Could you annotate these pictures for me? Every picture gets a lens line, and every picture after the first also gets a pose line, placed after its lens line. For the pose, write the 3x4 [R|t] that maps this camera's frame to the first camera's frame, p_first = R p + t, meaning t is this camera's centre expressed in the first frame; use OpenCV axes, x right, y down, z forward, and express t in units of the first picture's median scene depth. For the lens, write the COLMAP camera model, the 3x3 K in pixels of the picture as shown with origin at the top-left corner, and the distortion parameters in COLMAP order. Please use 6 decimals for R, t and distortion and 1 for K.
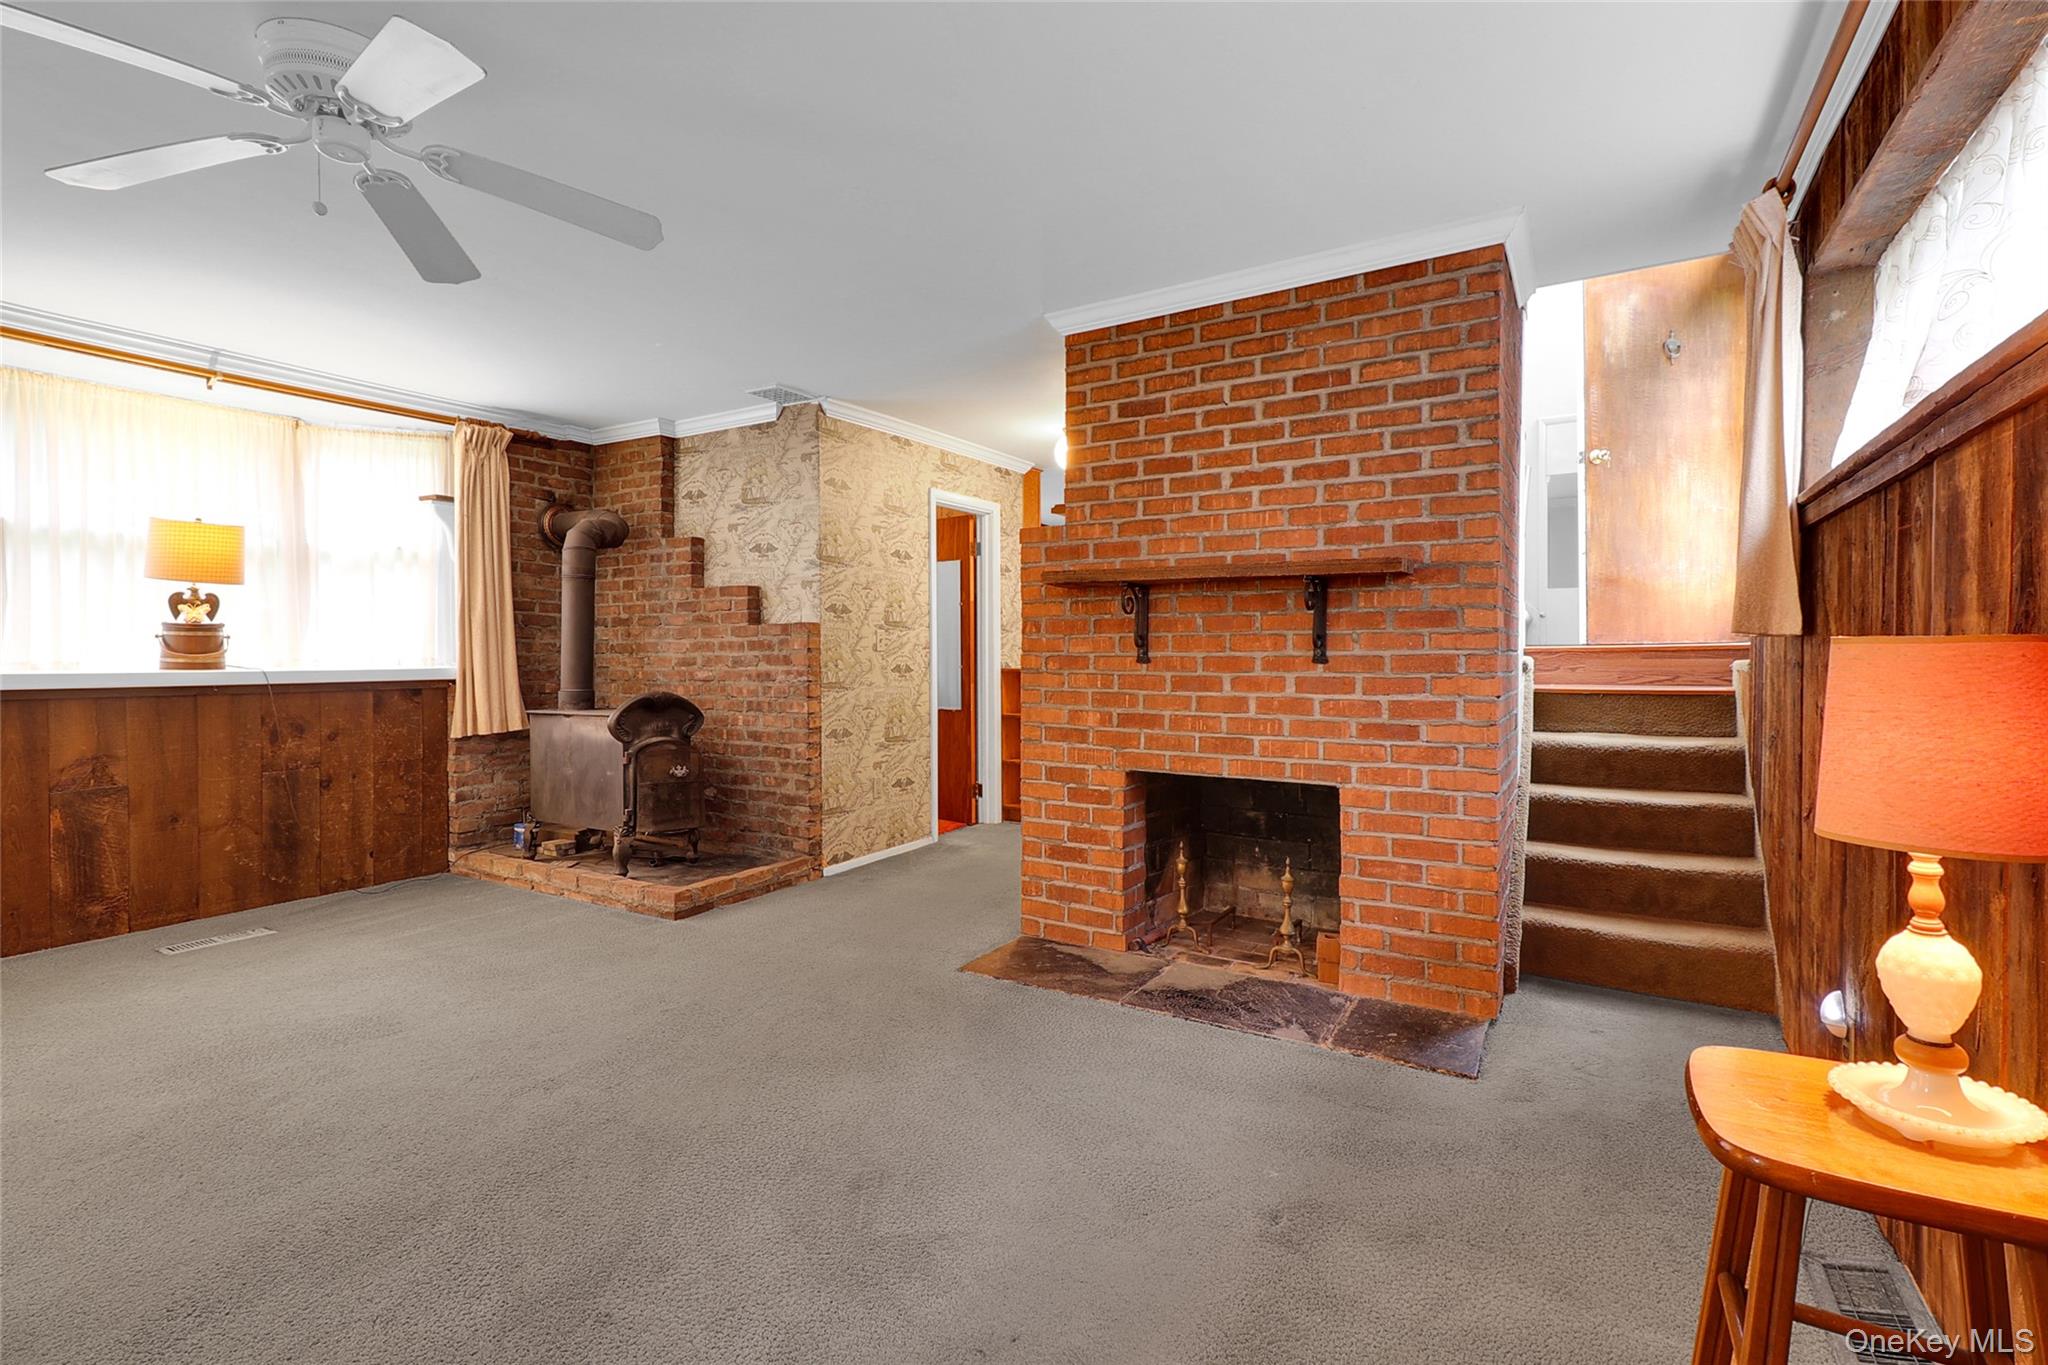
lens RADIAL K [[938.8, 0, 1022.8], [0, 938.8, 660.5], [0, 0, 1]] dist [0.005434, -0.001773]
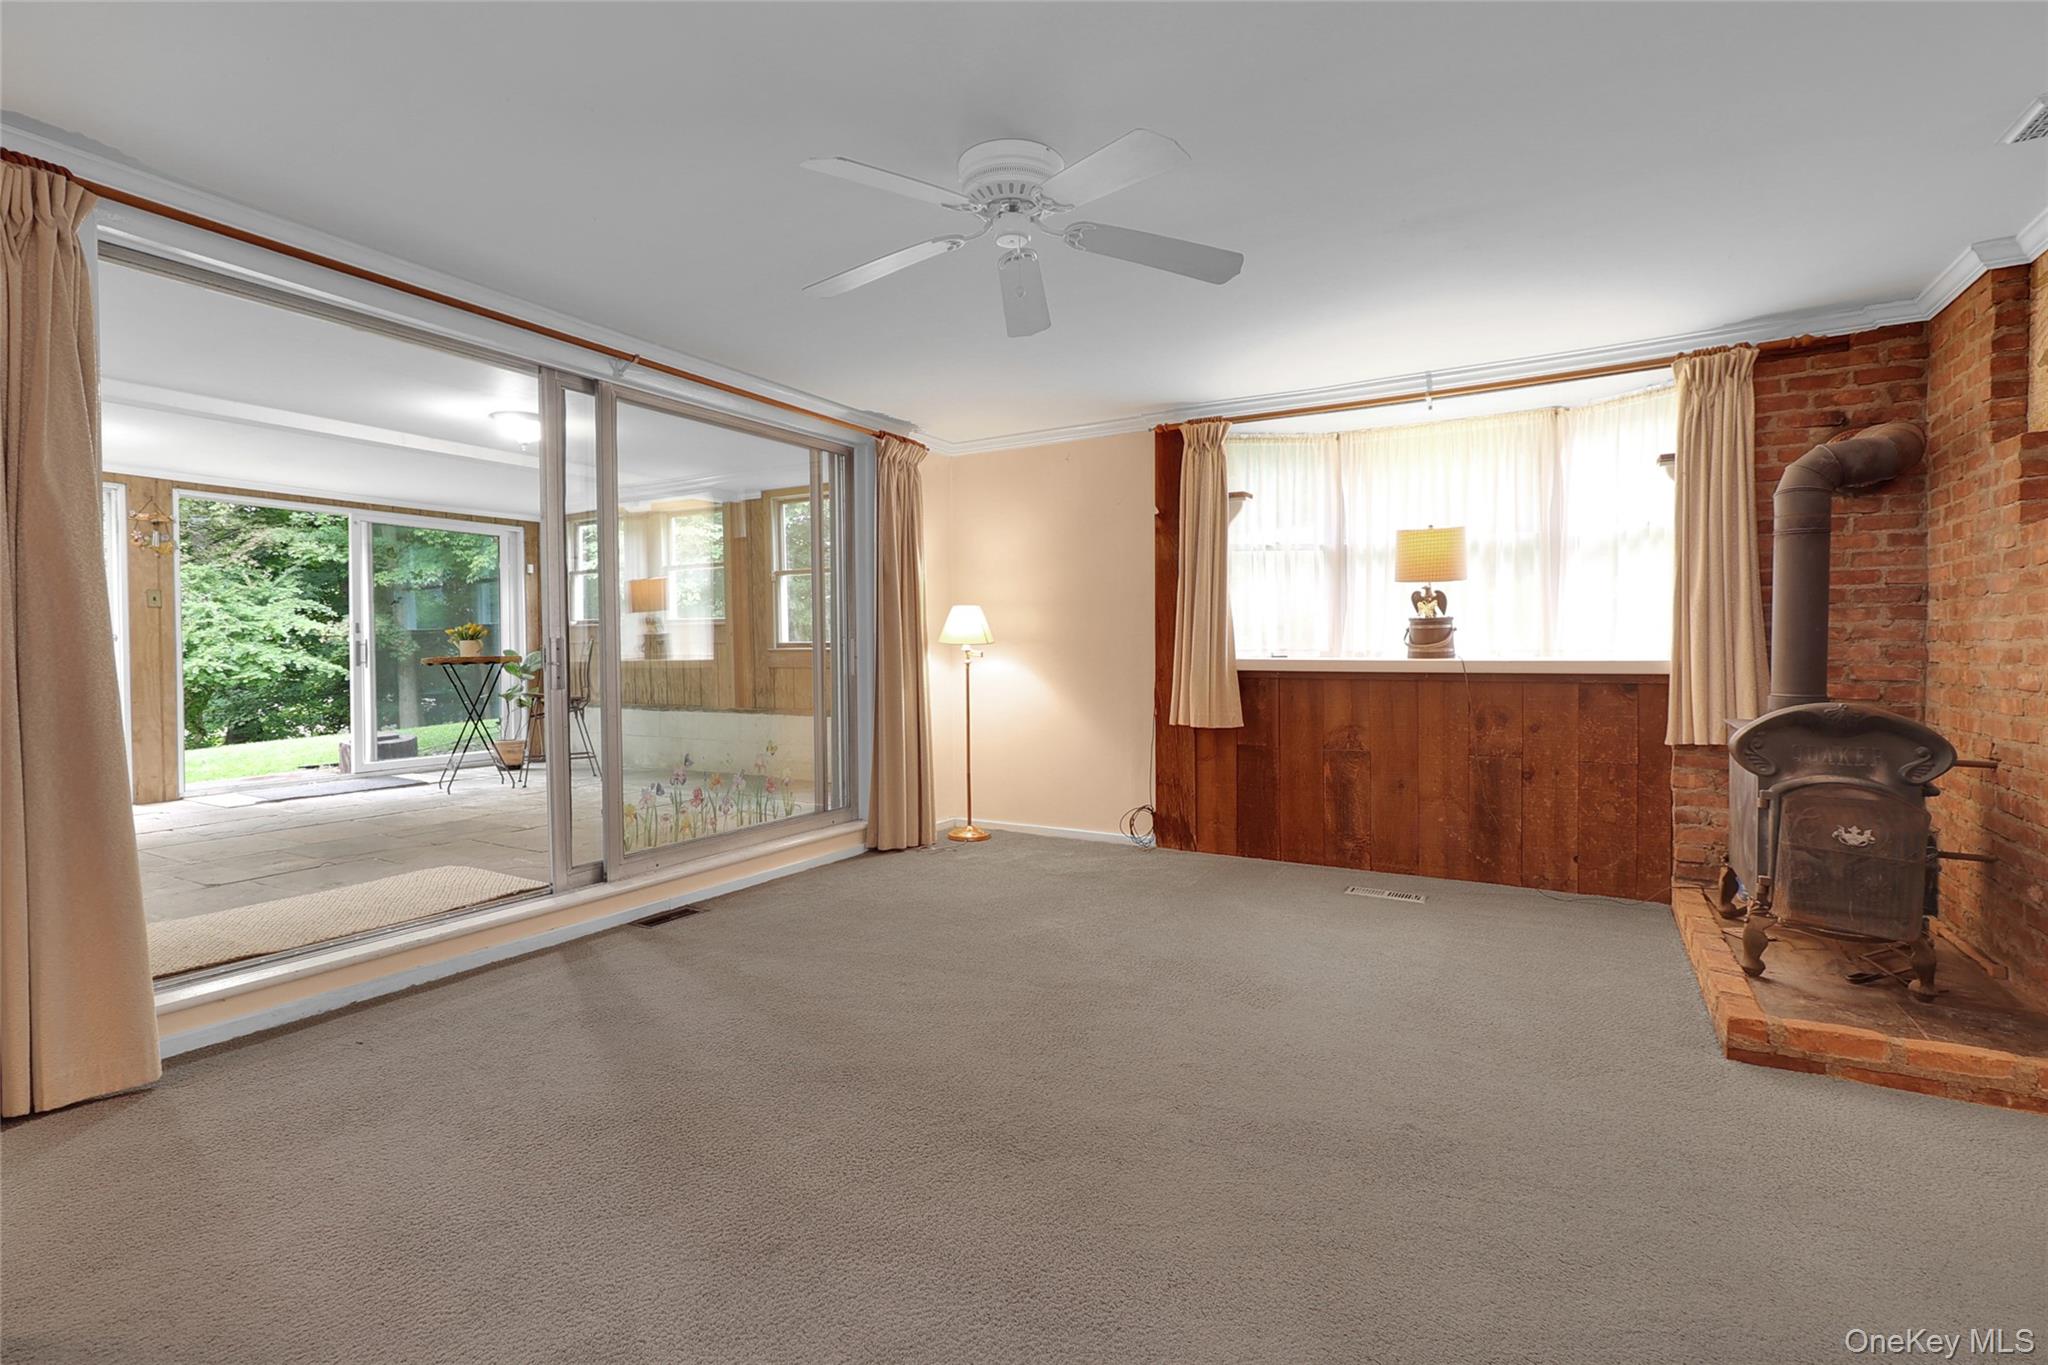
lens RADIAL K [[938.8, 0, 1022.8], [0, 938.8, 660.5], [0, 0, 1]] dist [0.005434, -0.001773]
pose [[0.016922, 0.016425, -0.999722, 0.235548], [-0.001748, 0.999864, 0.016398, -0.005028], [0.999855, 0.001470, 0.016948, 0.456742]]
